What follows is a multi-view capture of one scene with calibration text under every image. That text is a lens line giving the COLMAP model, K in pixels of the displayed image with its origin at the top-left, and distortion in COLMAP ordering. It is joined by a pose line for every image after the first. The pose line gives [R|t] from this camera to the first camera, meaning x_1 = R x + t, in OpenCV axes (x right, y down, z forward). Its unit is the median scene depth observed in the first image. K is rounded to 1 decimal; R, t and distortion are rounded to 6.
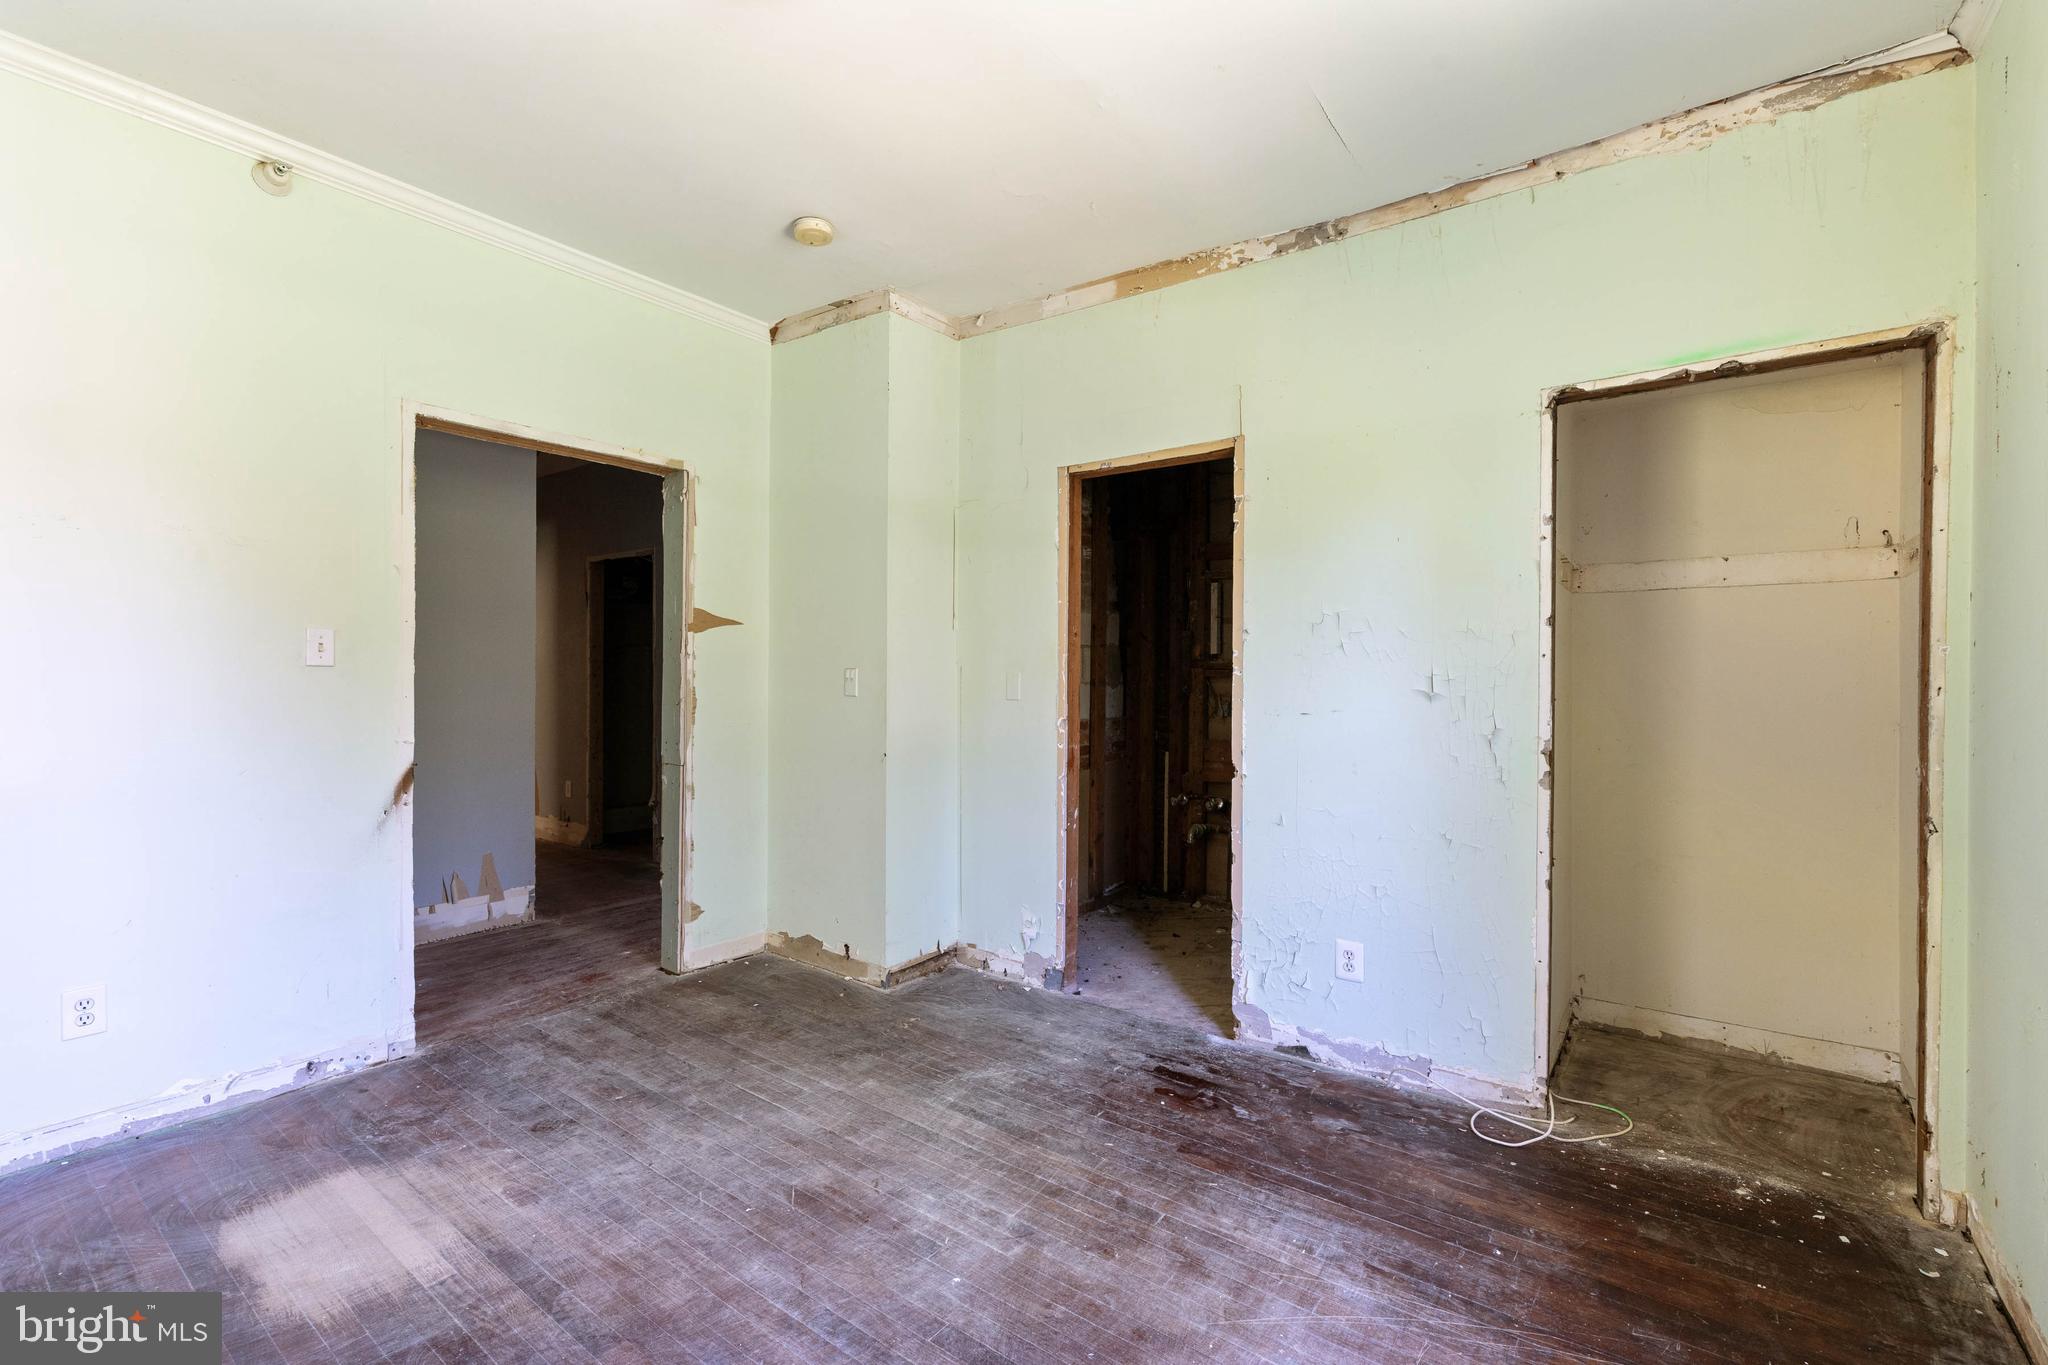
lens RADIAL K [[877.7, 0, 1025.8], [0, 877.7, 679.0], [0, 0, 1]] dist [-0.002680, 0.000188]
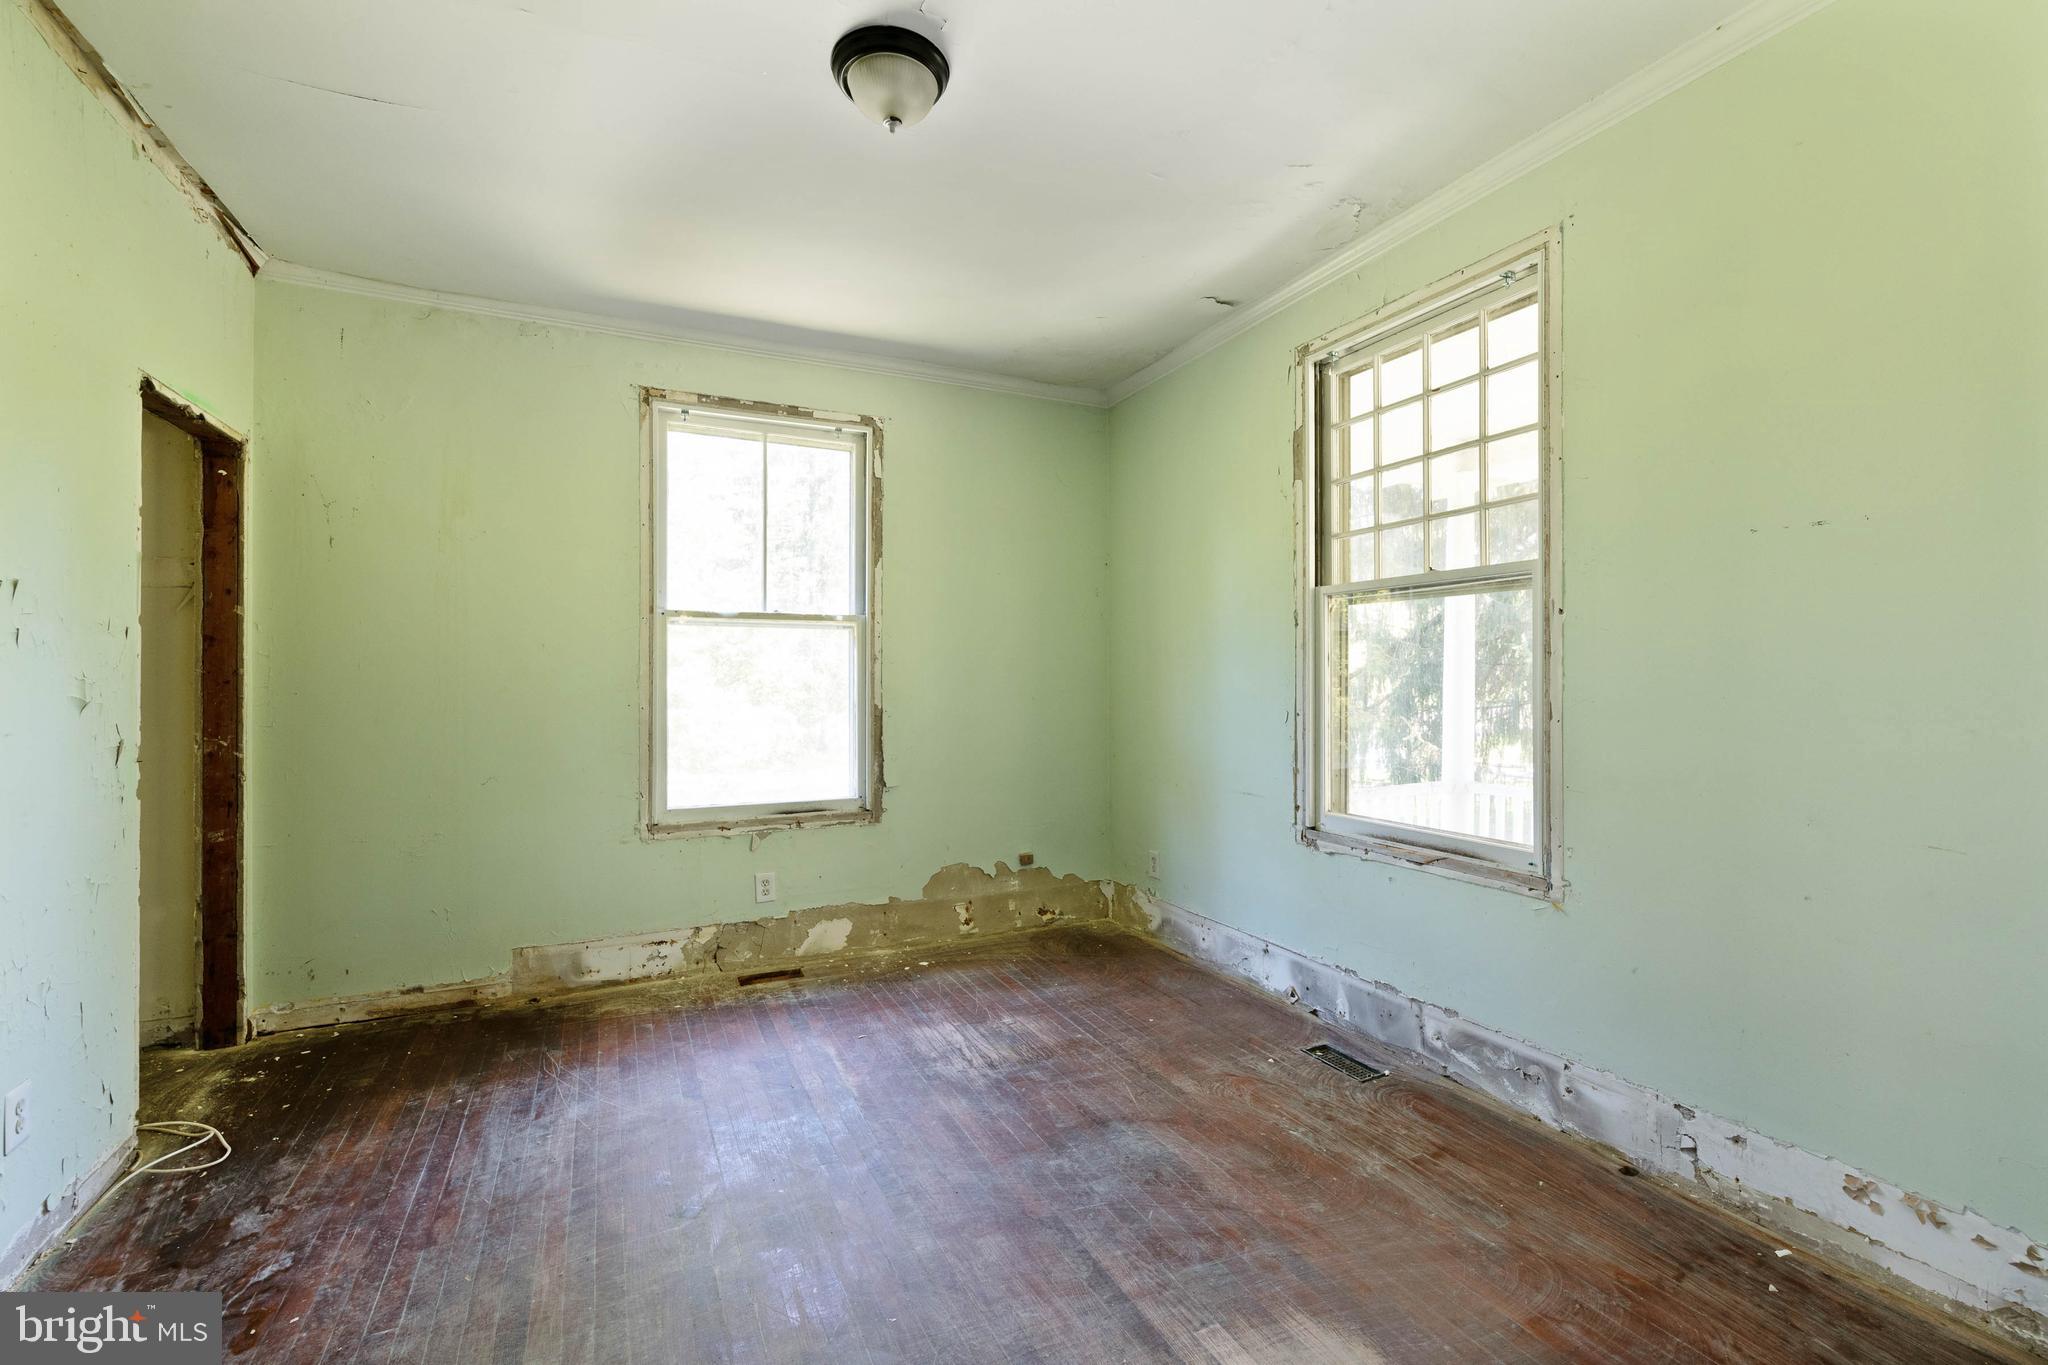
lens RADIAL K [[877.7, 0, 1022.5], [0, 877.7, 678.3], [0, 0, 1]] dist [-0.002680, 0.000188]
pose [[-0.884105, -0.005325, 0.467258, -0.805928], [-0.001248, 0.999958, 0.009035, -0.014582], [-0.467286, 0.007404, -0.884075, 1.662658]]
